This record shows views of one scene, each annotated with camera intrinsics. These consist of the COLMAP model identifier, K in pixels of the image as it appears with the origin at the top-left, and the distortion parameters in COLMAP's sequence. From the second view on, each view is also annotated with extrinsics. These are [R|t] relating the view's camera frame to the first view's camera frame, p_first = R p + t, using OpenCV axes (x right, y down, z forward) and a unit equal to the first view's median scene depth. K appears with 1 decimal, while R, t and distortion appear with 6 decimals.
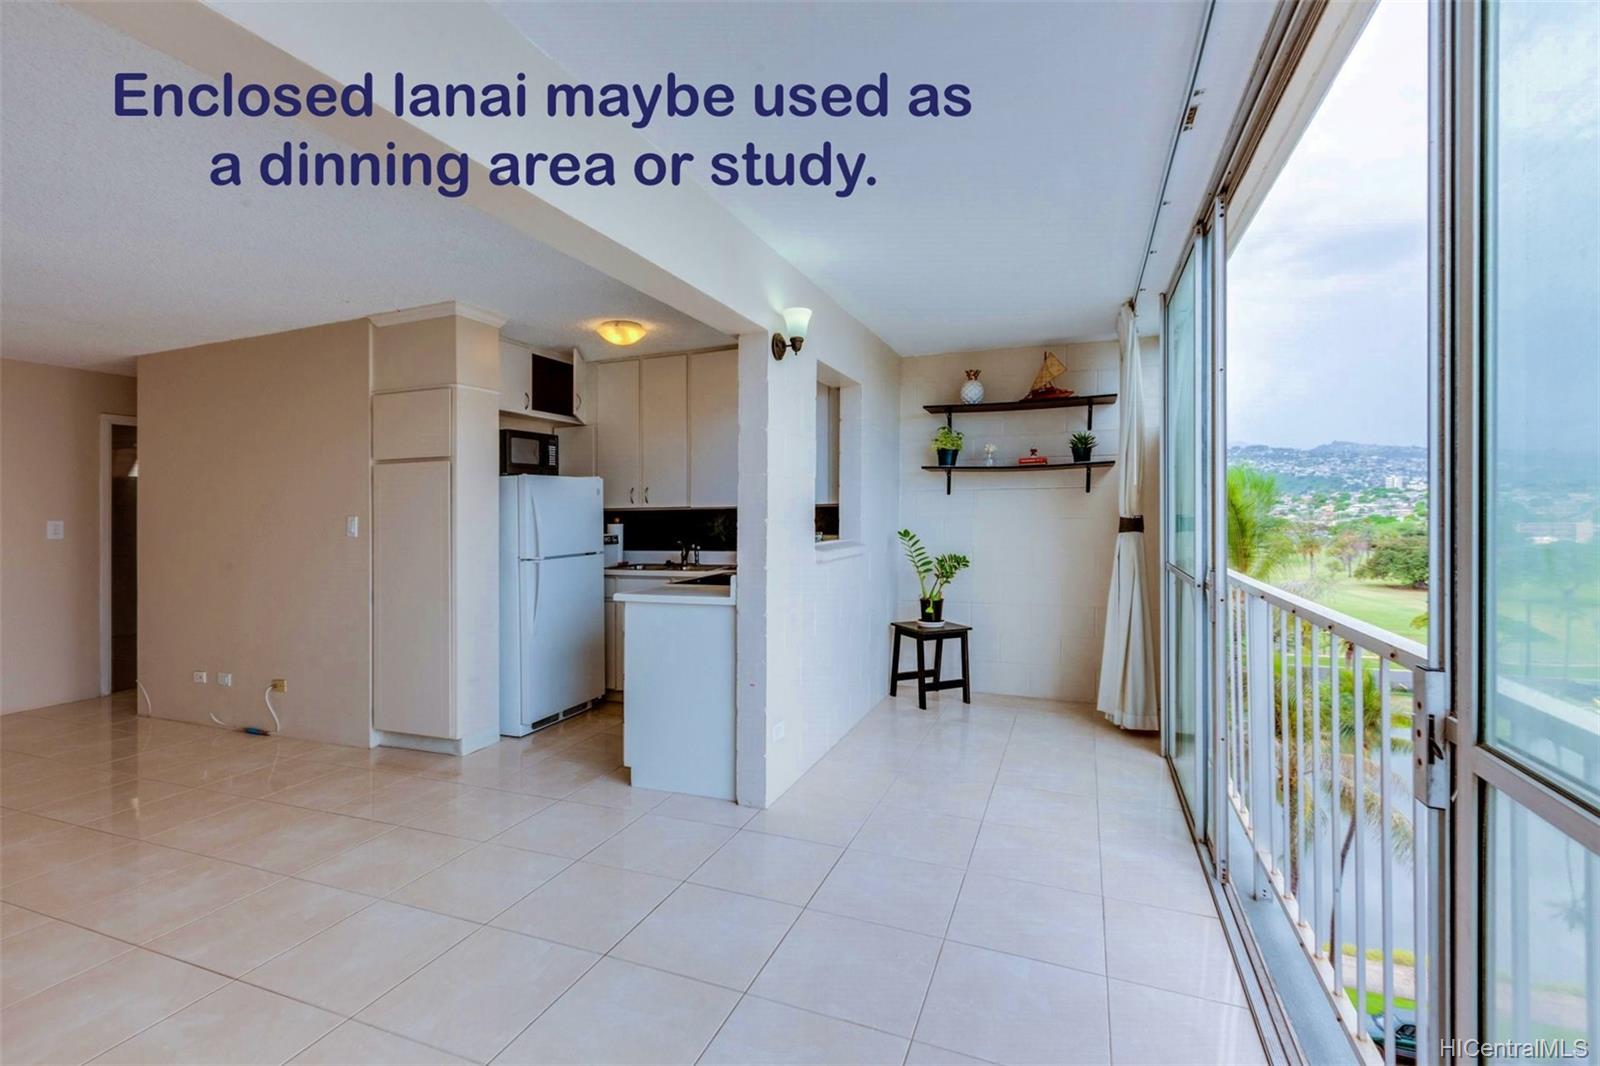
lens RADIAL K [[729.6, 0, 797.0], [0, 729.6, 517.7], [0, 0, 1]] dist [0.009671, -0.001763]
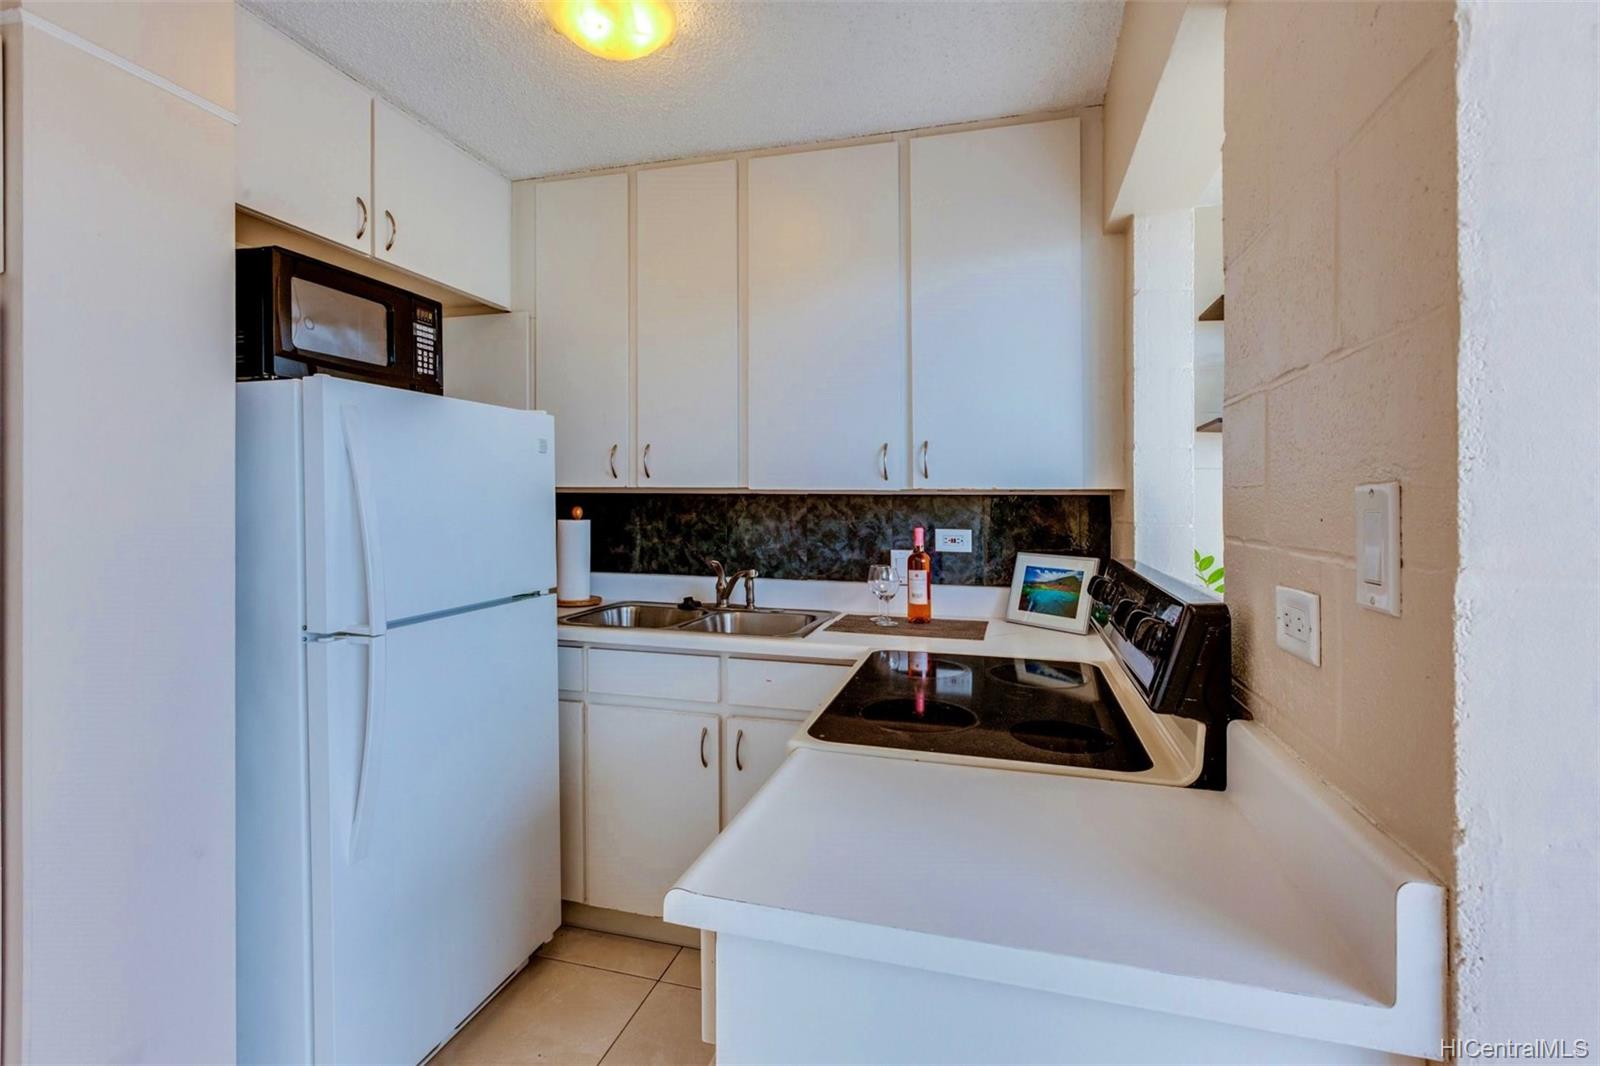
lens RADIAL K [[682.2, 0, 800.1], [0, 682.2, 544.6], [0, 0, 1]] dist [-0.014664, -0.000054]
pose [[0.993095, 0.014568, 0.116407, -0.168192], [-0.021074, 0.998272, 0.054862, -0.003670], [-0.115407, -0.056936, 0.991685, 0.583641]]
